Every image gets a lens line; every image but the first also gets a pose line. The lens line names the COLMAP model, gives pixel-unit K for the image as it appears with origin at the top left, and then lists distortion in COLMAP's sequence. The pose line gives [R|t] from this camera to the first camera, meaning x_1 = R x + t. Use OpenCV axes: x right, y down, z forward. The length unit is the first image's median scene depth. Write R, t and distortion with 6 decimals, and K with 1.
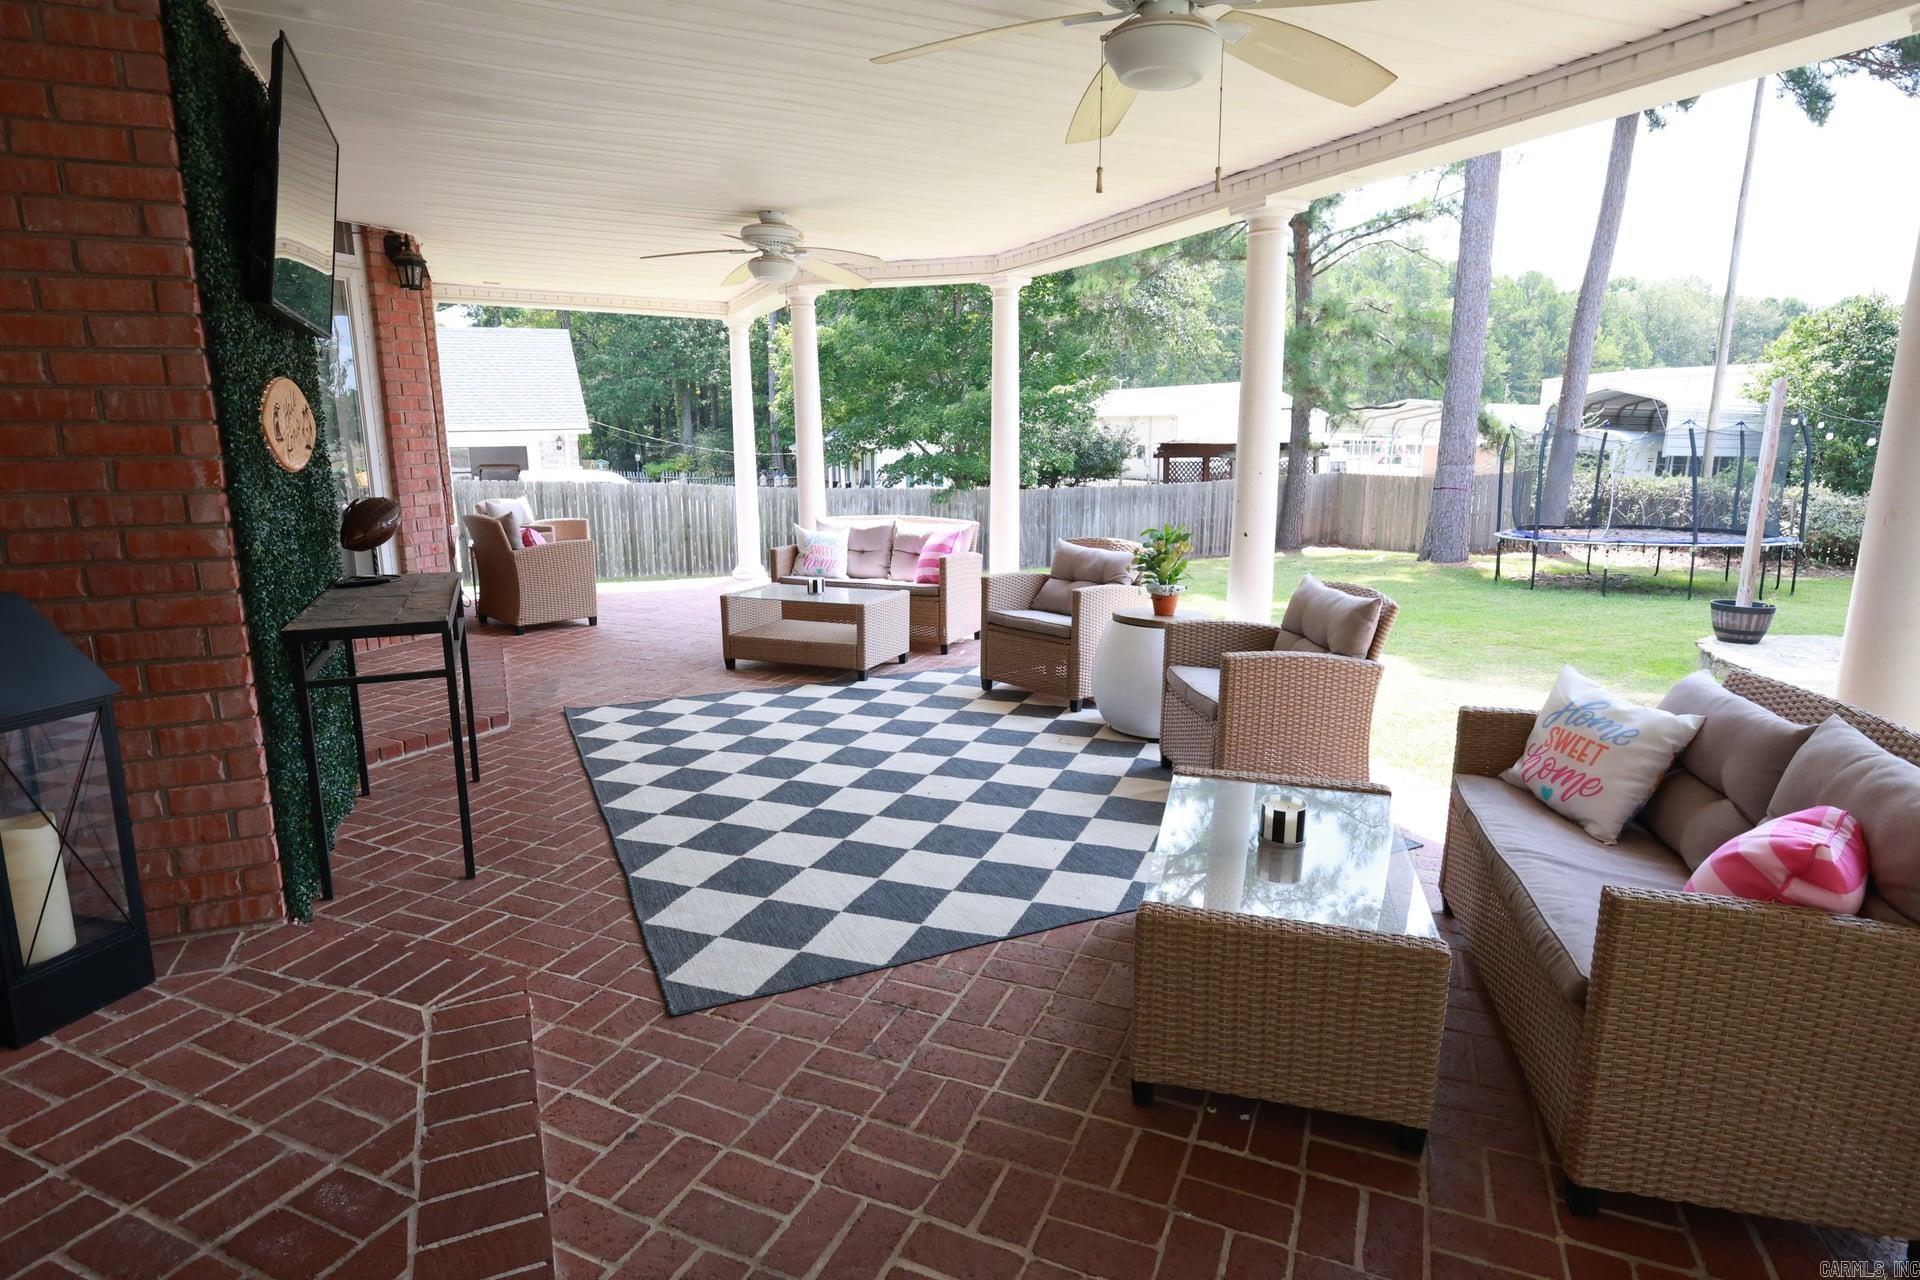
lens RADIAL K [[1061.6, 0, 960.0], [0, 1061.6, 640.0], [0, 0, 1]] dist [0.002648, 0.000304]
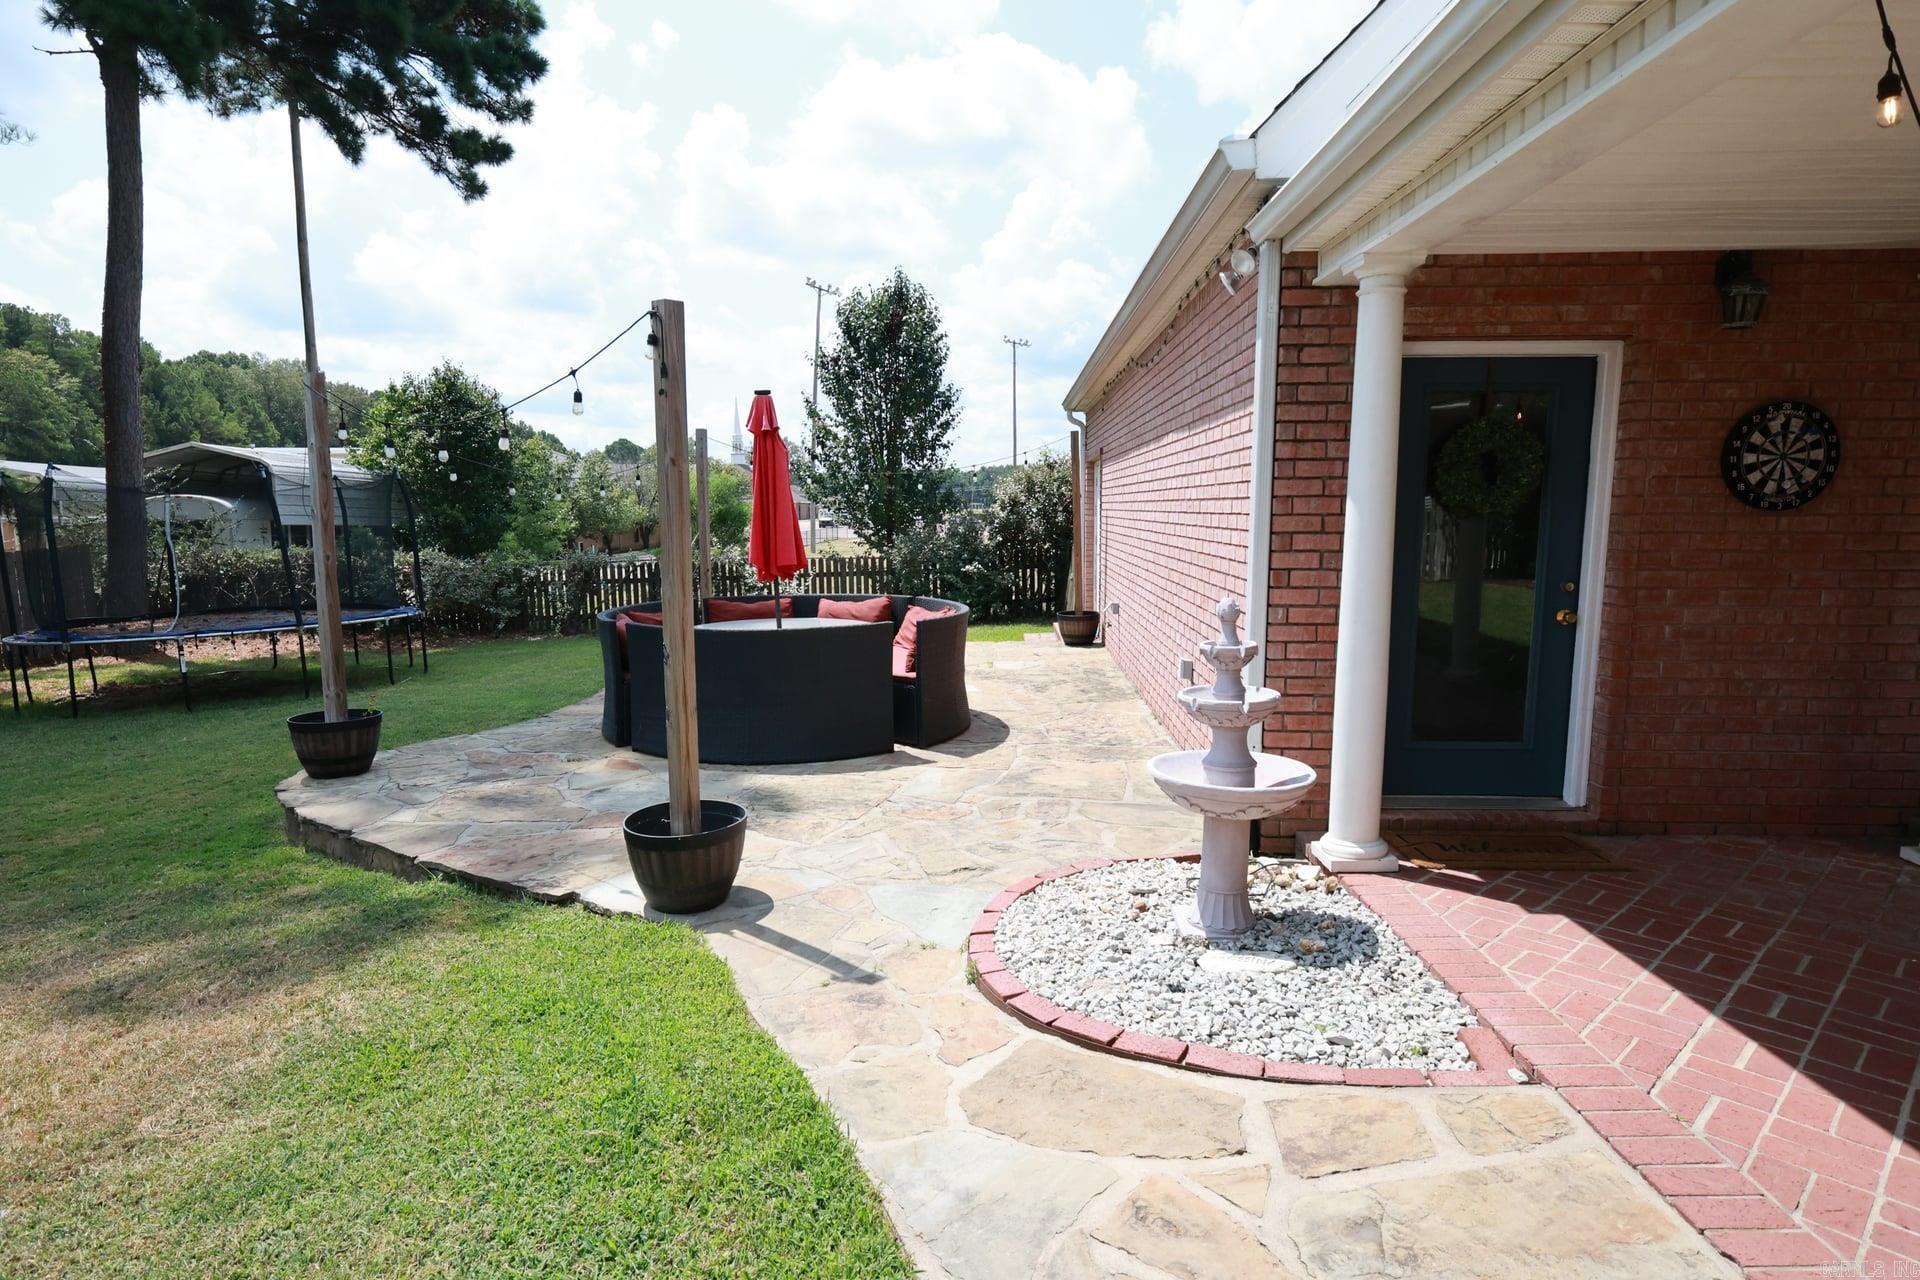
lens RADIAL K [[1061.6, 0, 960.0], [0, 1061.6, 640.0], [0, 0, 1]] dist [0.002648, 0.000304]
pose [[0.435305, -0.112673, 0.893205, 0.160400], [0.179439, 0.983089, 0.036562, -0.017259], [-0.882220, 0.144360, 0.448162, 0.177921]]
